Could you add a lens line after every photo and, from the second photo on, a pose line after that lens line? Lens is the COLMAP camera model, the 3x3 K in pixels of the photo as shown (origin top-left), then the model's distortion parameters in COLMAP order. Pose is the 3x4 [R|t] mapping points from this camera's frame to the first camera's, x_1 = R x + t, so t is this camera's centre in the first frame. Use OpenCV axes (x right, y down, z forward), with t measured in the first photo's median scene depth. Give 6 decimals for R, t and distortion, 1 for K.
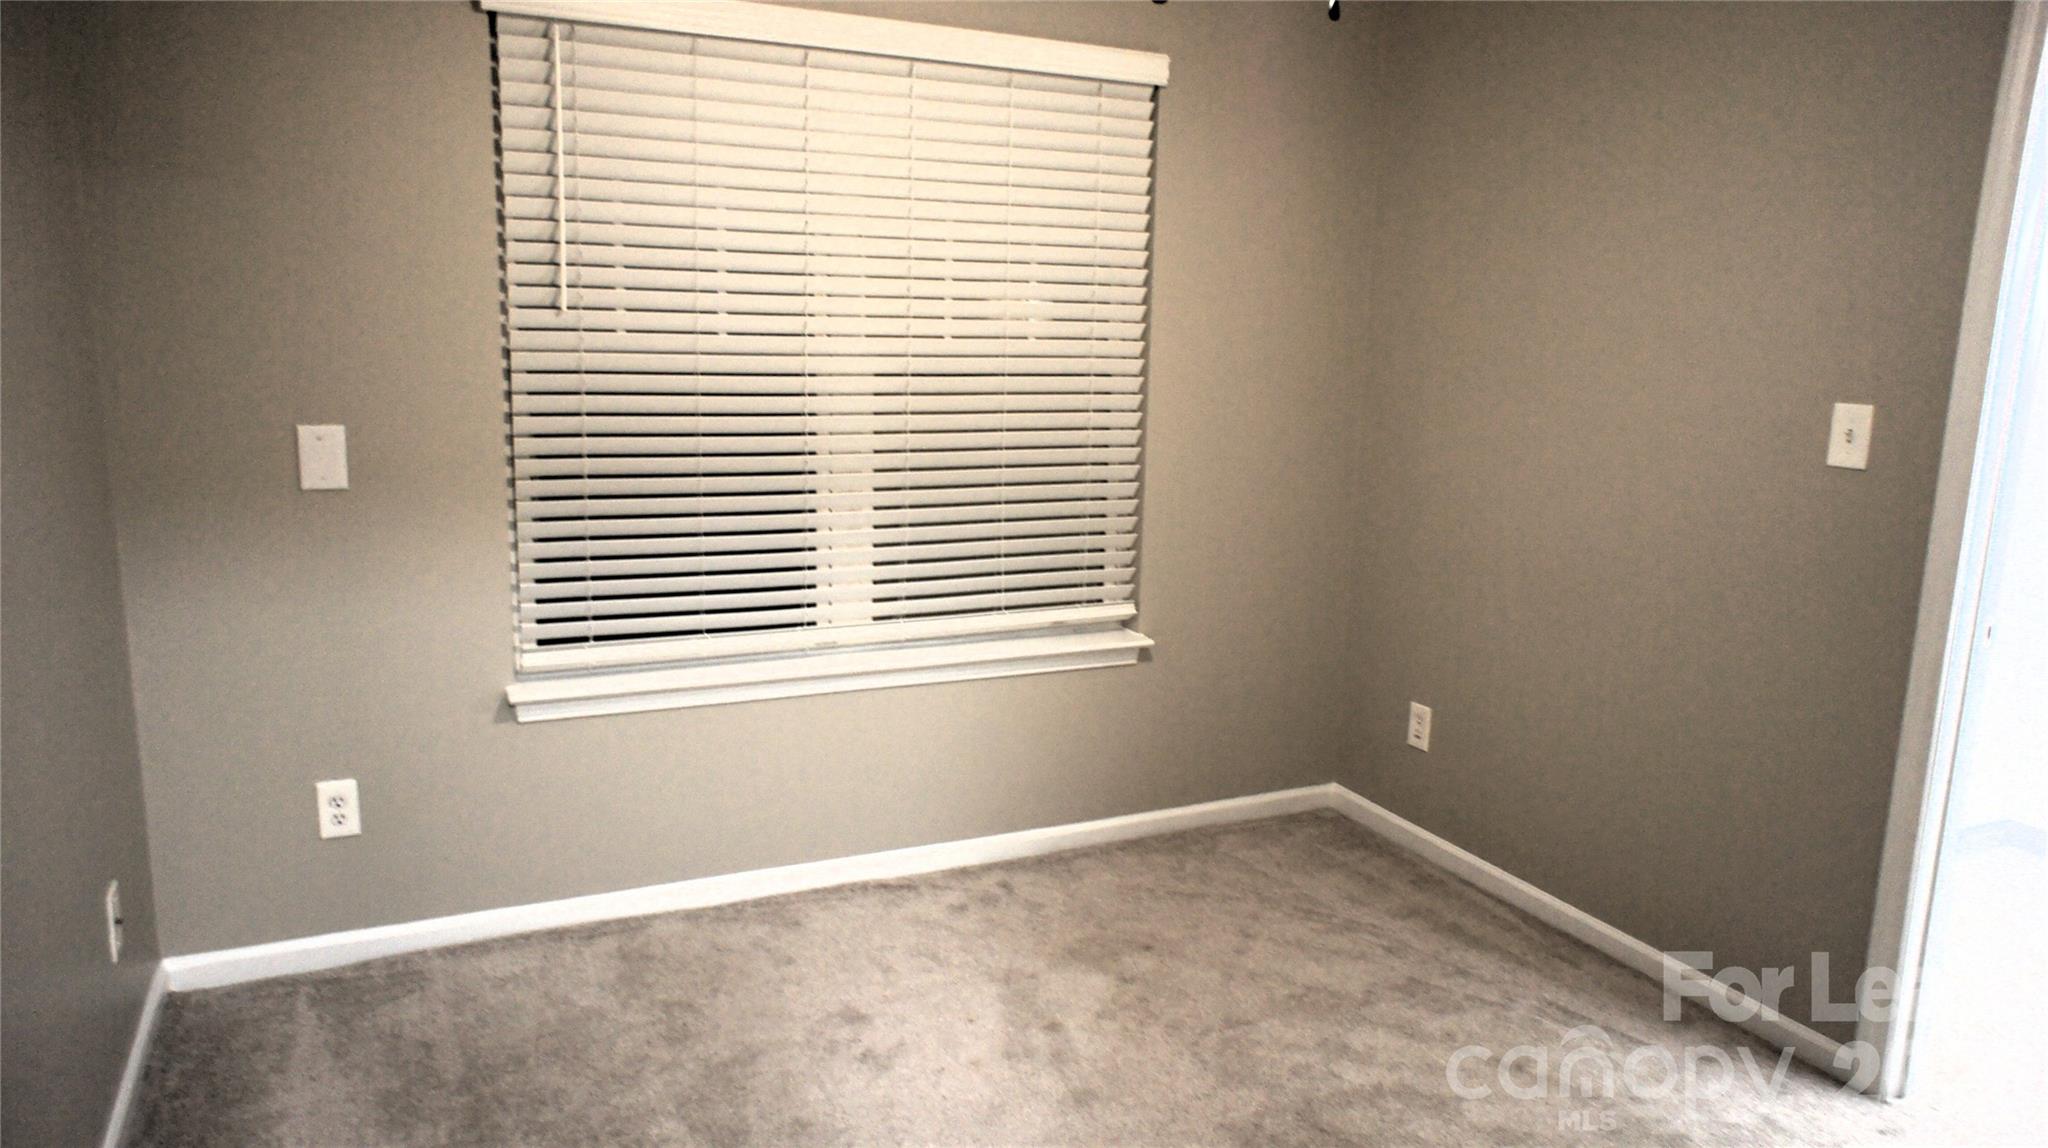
lens RADIAL K [[1385.7, 0, 1024.8], [0, 1385.7, 580.5], [0, 0, 1]] dist [-0.074454, 0.097693]
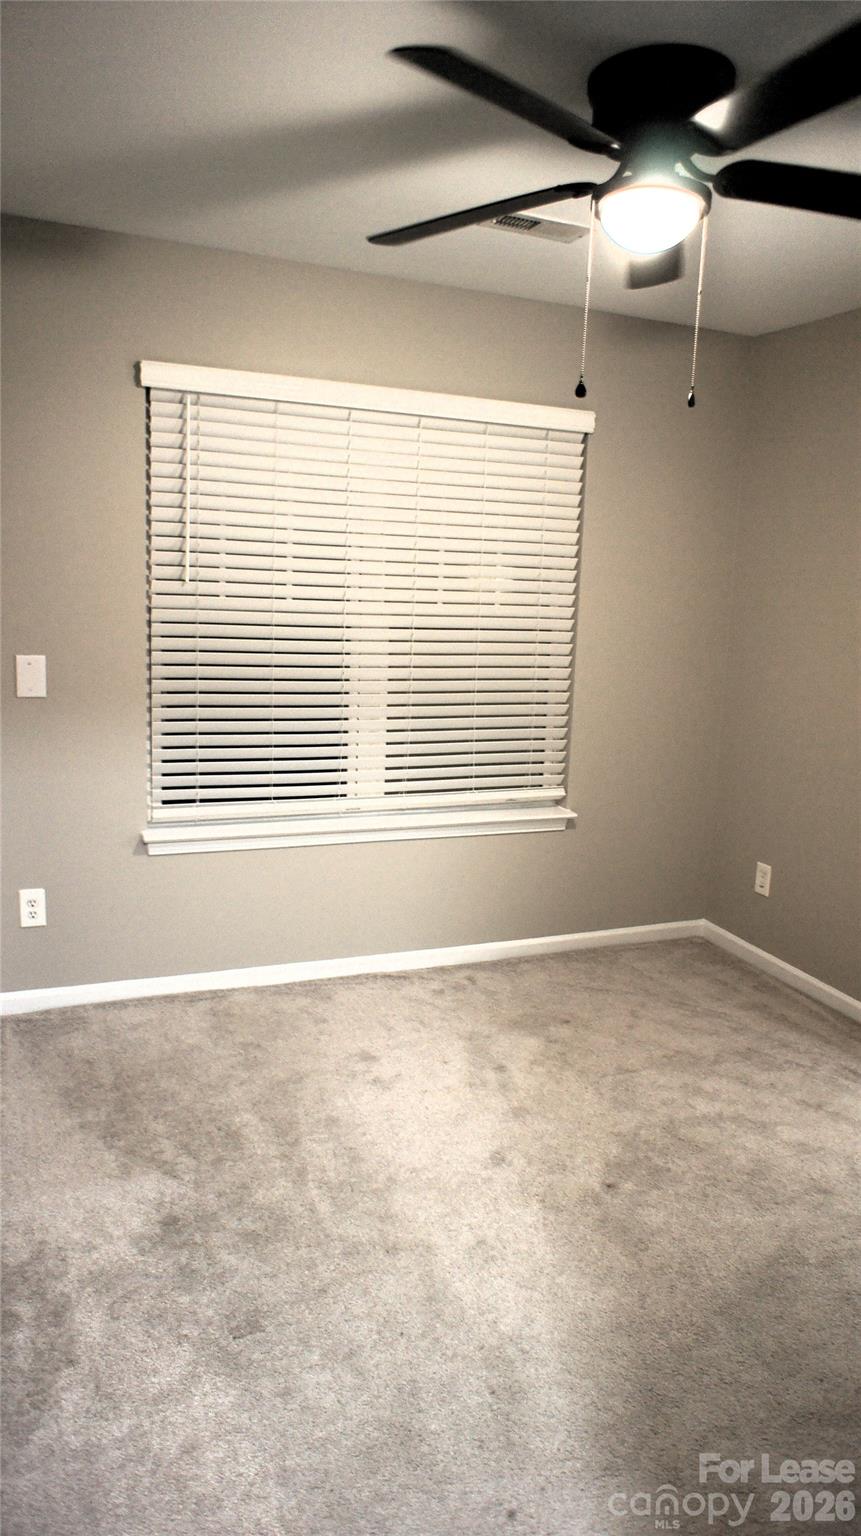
lens RADIAL K [[1028.0, 0, 429.8], [0, 1028.0, 777.0], [0, 0, 1]] dist [-0.032338, 0.000660]
pose [[0.998044, 0.022254, -0.058412, 0.001641], [-0.022462, 0.999743, -0.002918, 0.013704], [0.058332, 0.004224, 0.998288, -0.099754]]
